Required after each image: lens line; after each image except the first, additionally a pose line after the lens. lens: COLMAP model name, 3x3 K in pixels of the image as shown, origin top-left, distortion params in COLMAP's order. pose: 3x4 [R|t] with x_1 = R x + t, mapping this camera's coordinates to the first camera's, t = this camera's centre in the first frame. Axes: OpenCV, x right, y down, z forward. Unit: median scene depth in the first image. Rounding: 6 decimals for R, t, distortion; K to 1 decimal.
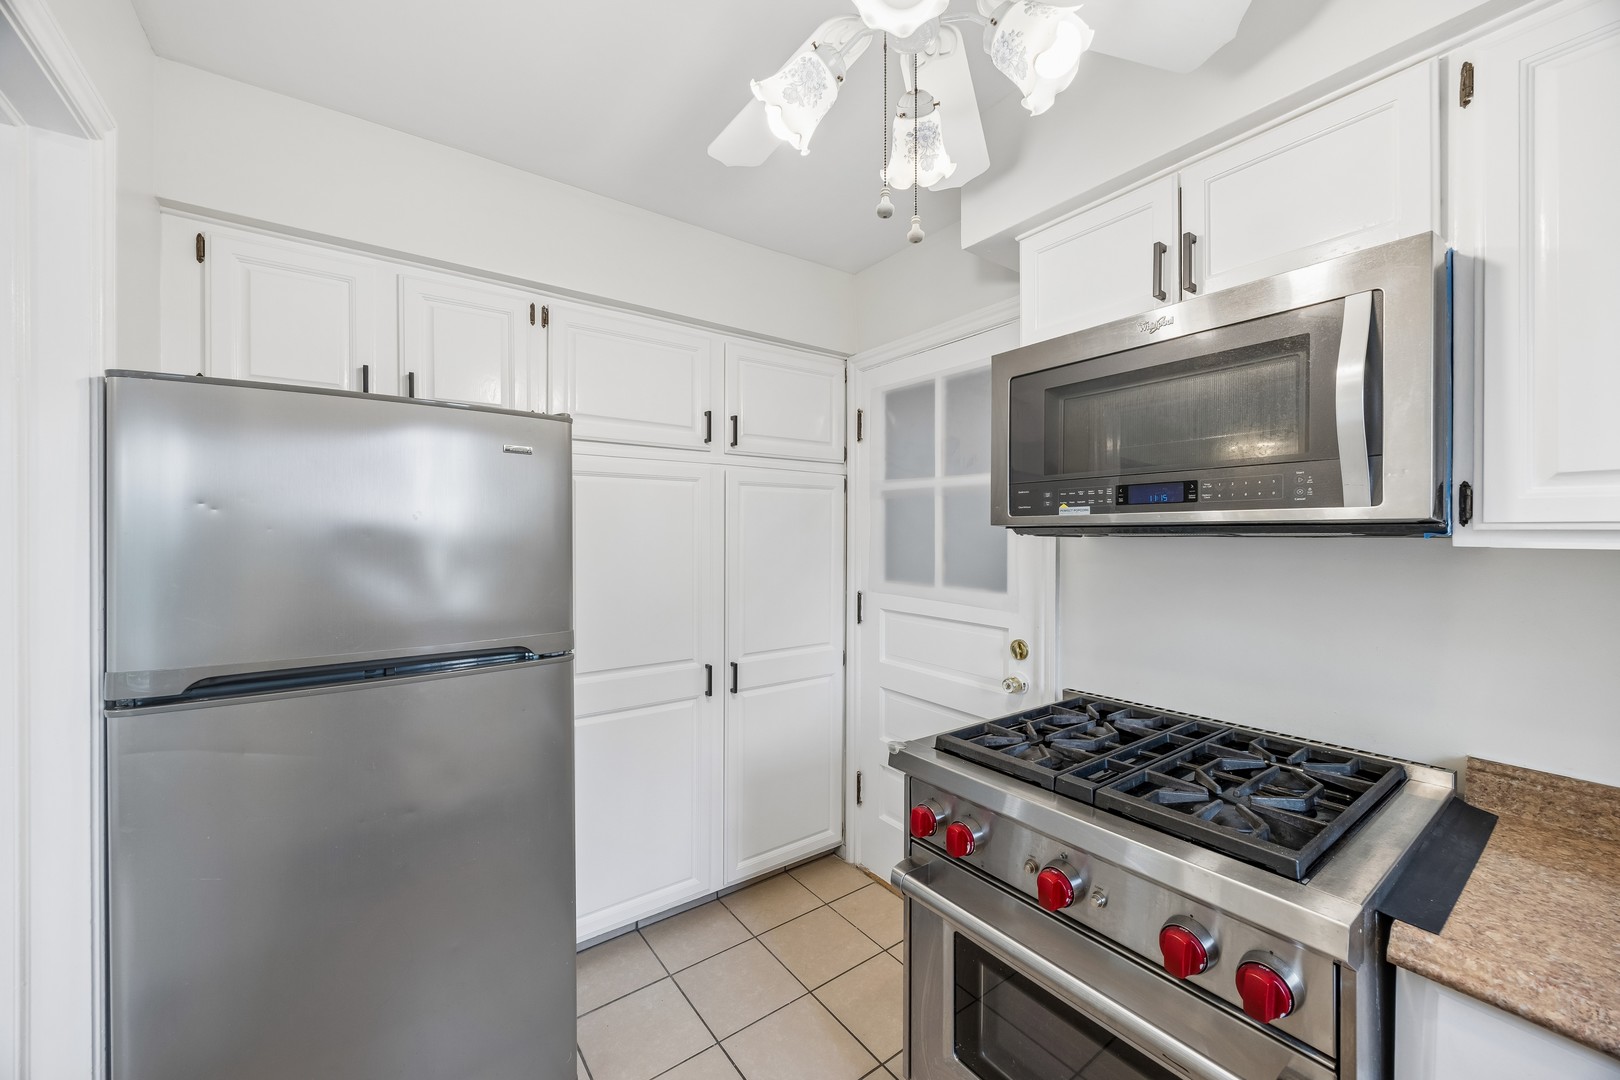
lens RADIAL K [[616.3, 0, 805.7], [0, 616.3, 537.0], [0, 0, 1]] dist [-0.000951, -0.000003]
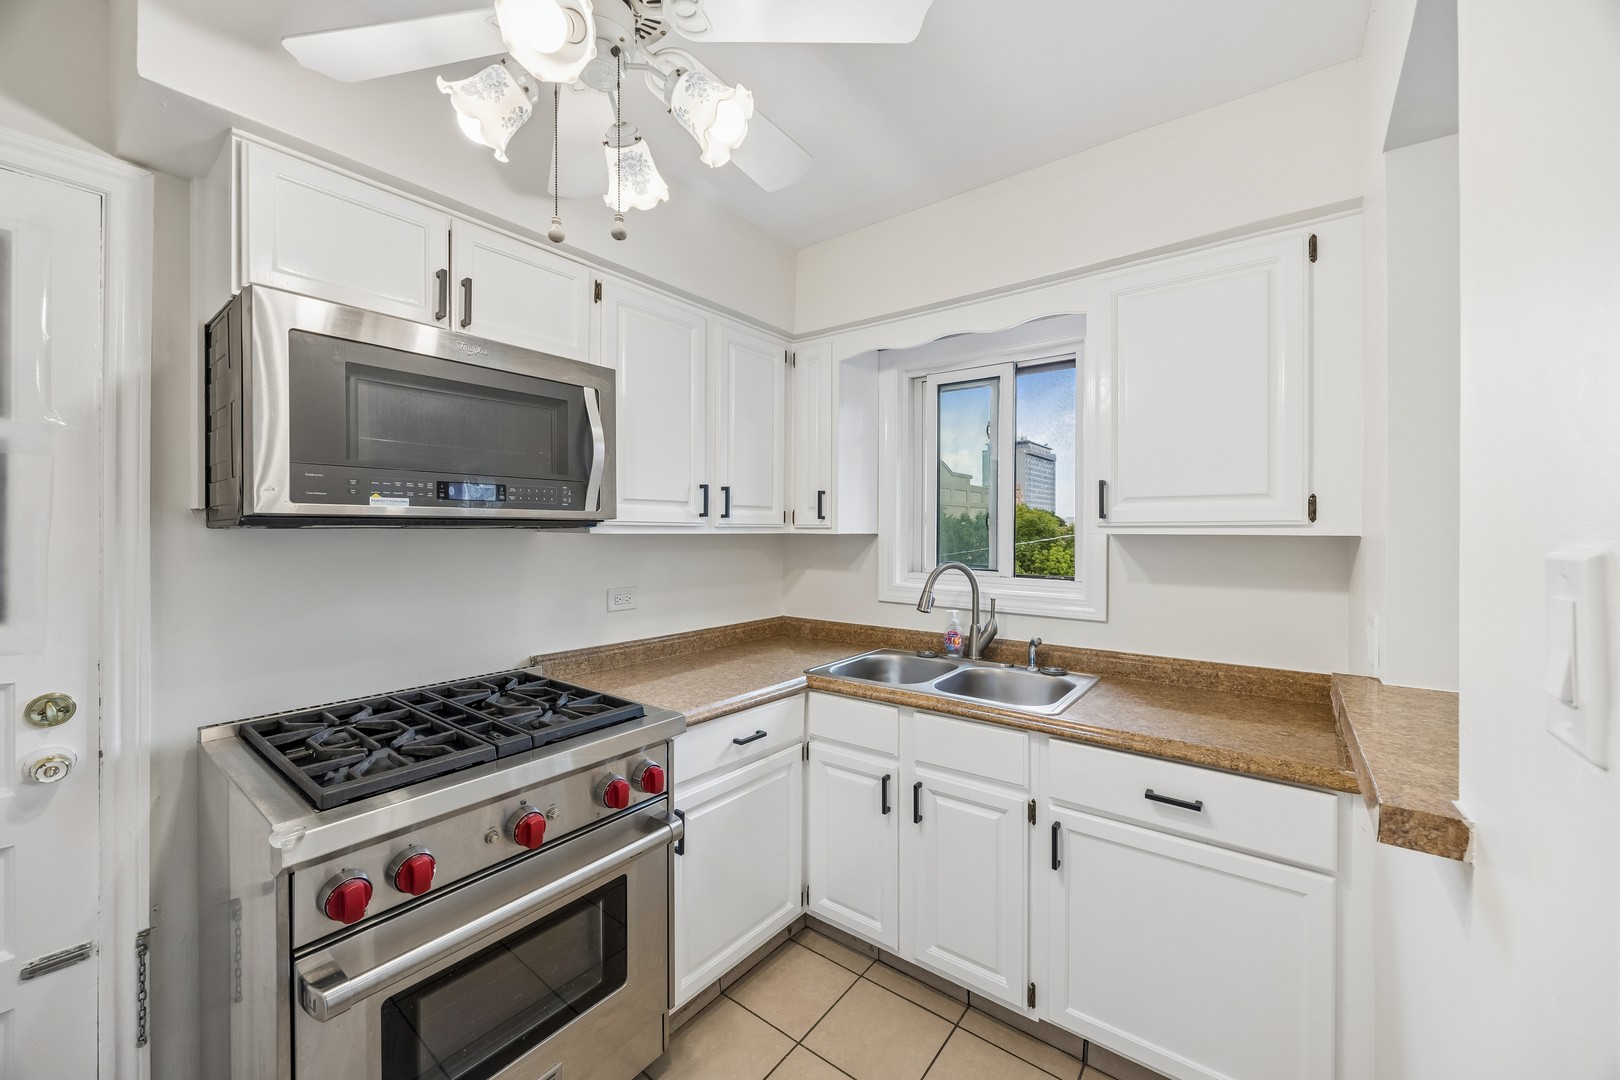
lens RADIAL K [[619.0, 0, 803.8], [0, 619.0, 532.6], [0, 0, 1]] dist [-0.001310, 0.000348]
pose [[-0.278914, -0.005738, 0.960299, -0.704527], [0.001836, 0.999977, 0.006508, 0.000831], [-0.960314, 0.003578, -0.278897, 0.676566]]
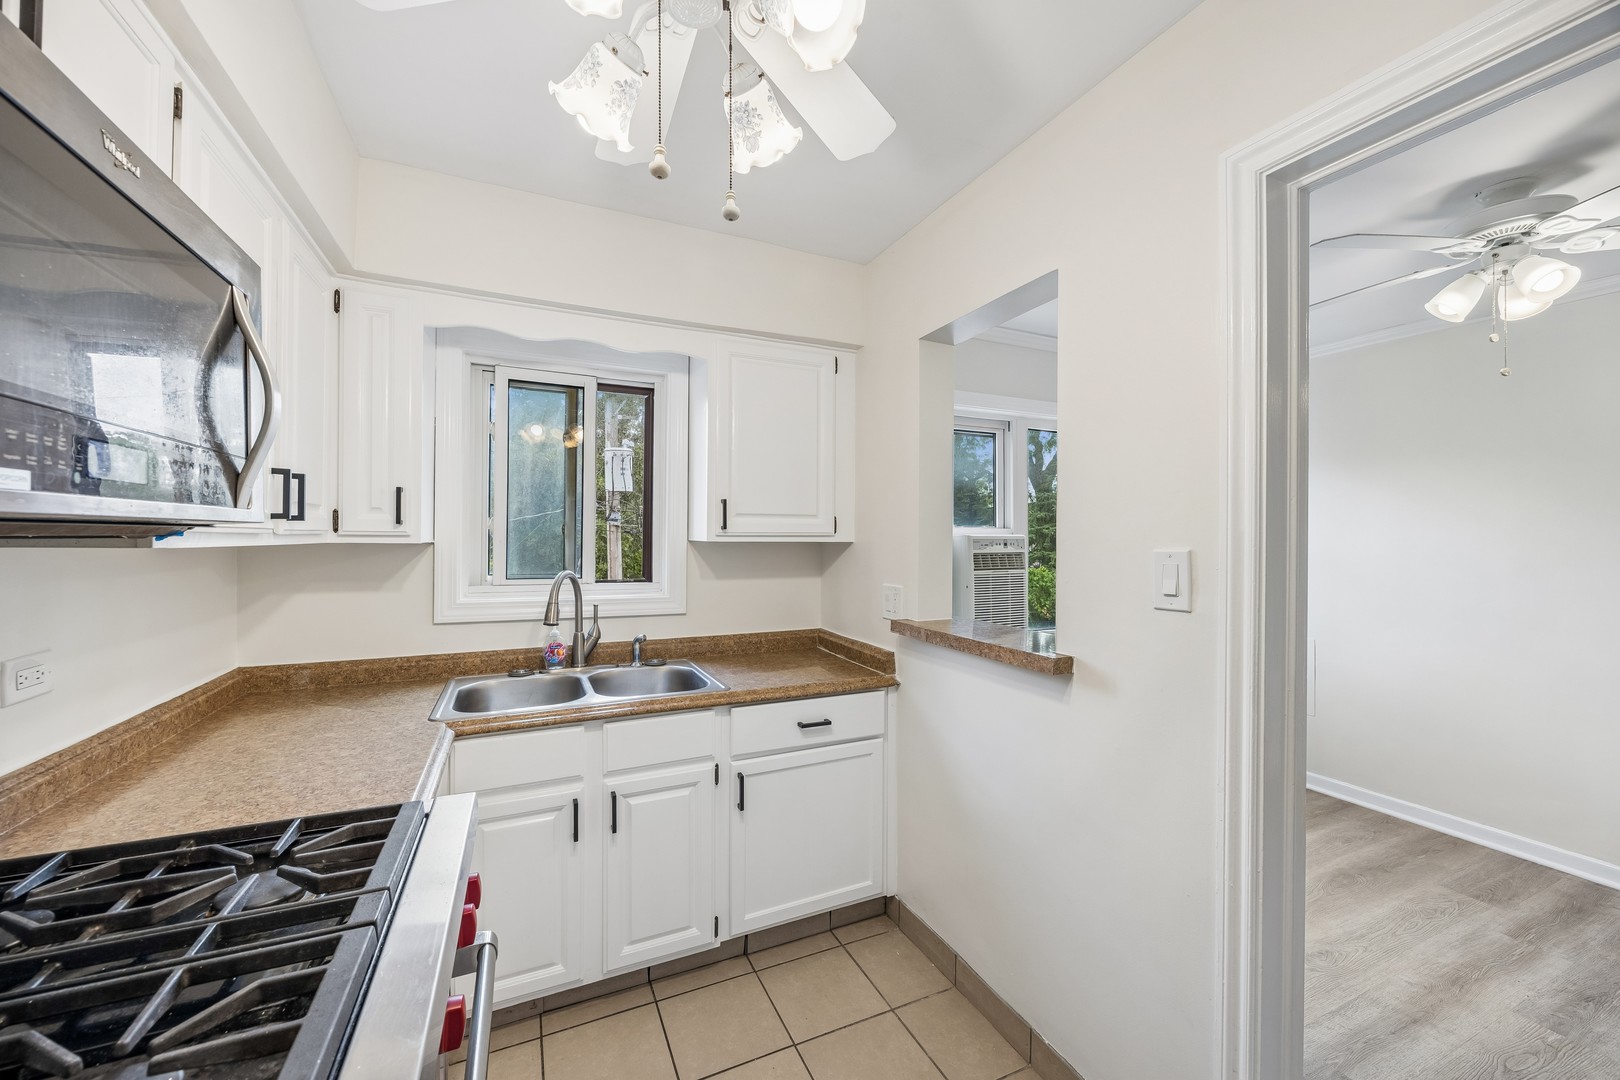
lens RADIAL K [[619.5, 0, 810.0], [0, 619.5, 540.0], [0, 0, 1]] dist [0.000536, 0.000157]
pose [[-0.979804, -0.007333, 0.199824, -0.134571], [-0.005343, 0.999931, 0.010497, -0.011014], [-0.199887, 0.009217, -0.979776, 1.329813]]
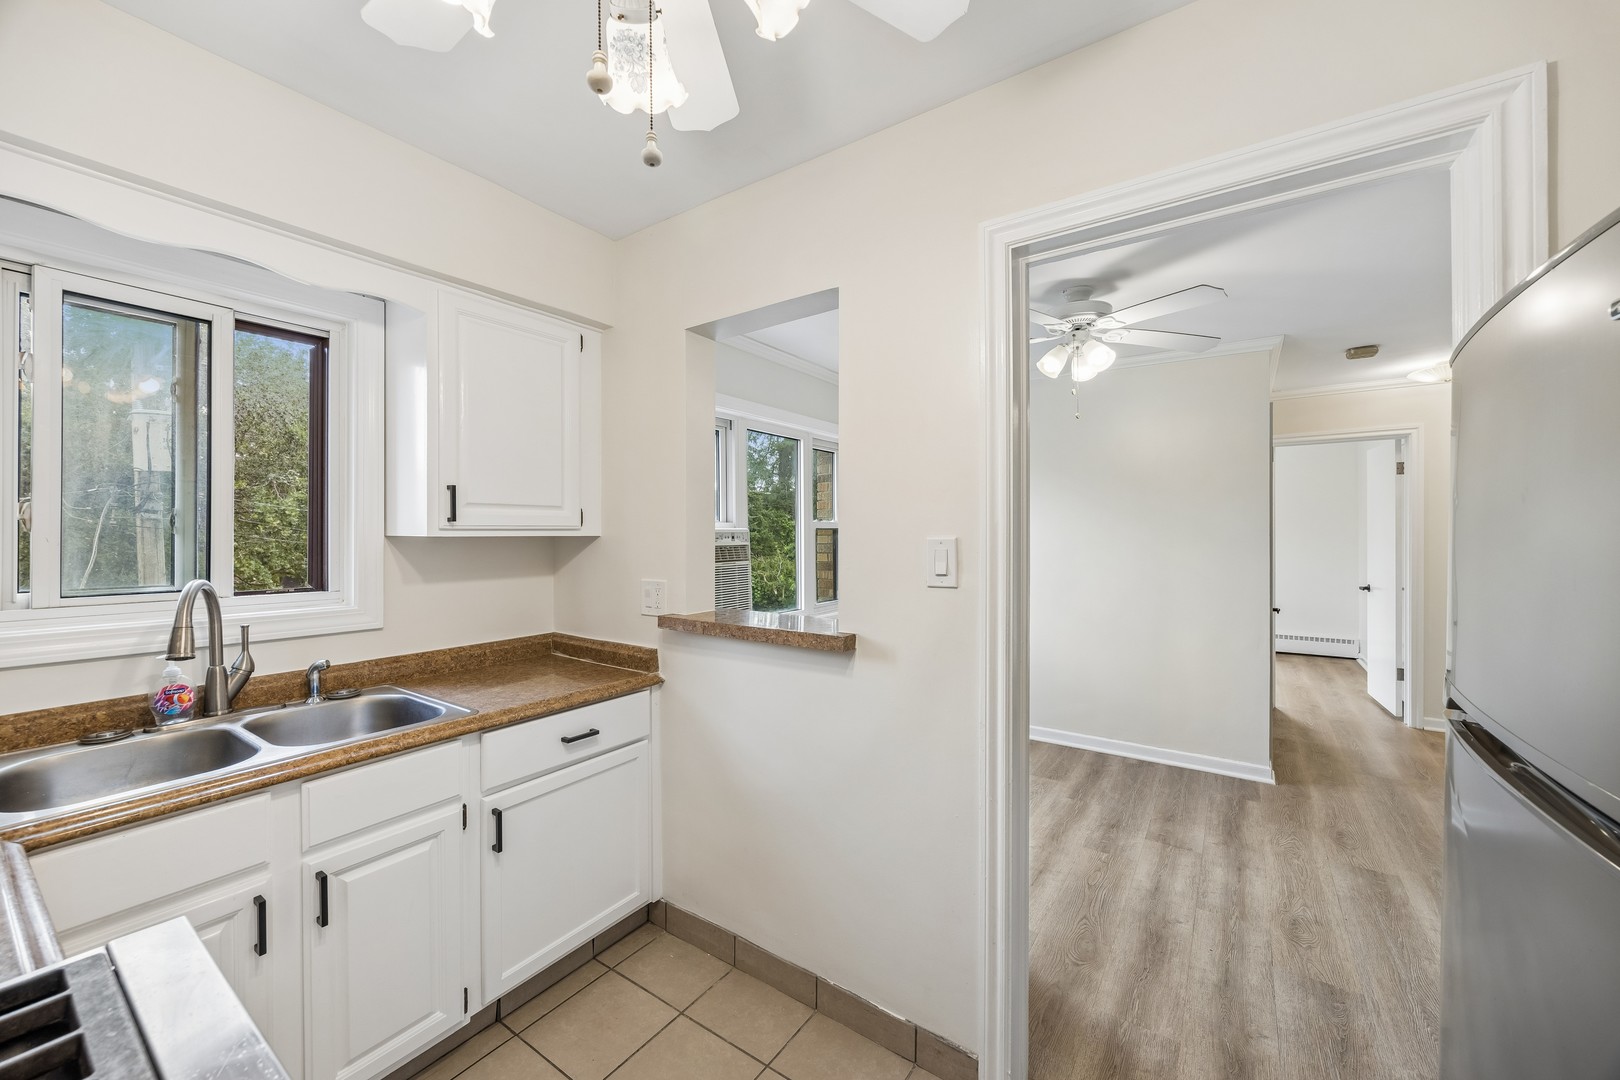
lens RADIAL K [[616.3, 0, 805.7], [0, 616.3, 537.0], [0, 0, 1]] dist [-0.000951, -0.000003]
pose [[-0.946778, 0.002694, -0.321876, 0.139848], [-0.000854, 0.999940, 0.010883, -0.001800], [0.321886, 0.010579, -0.946719, 1.293485]]
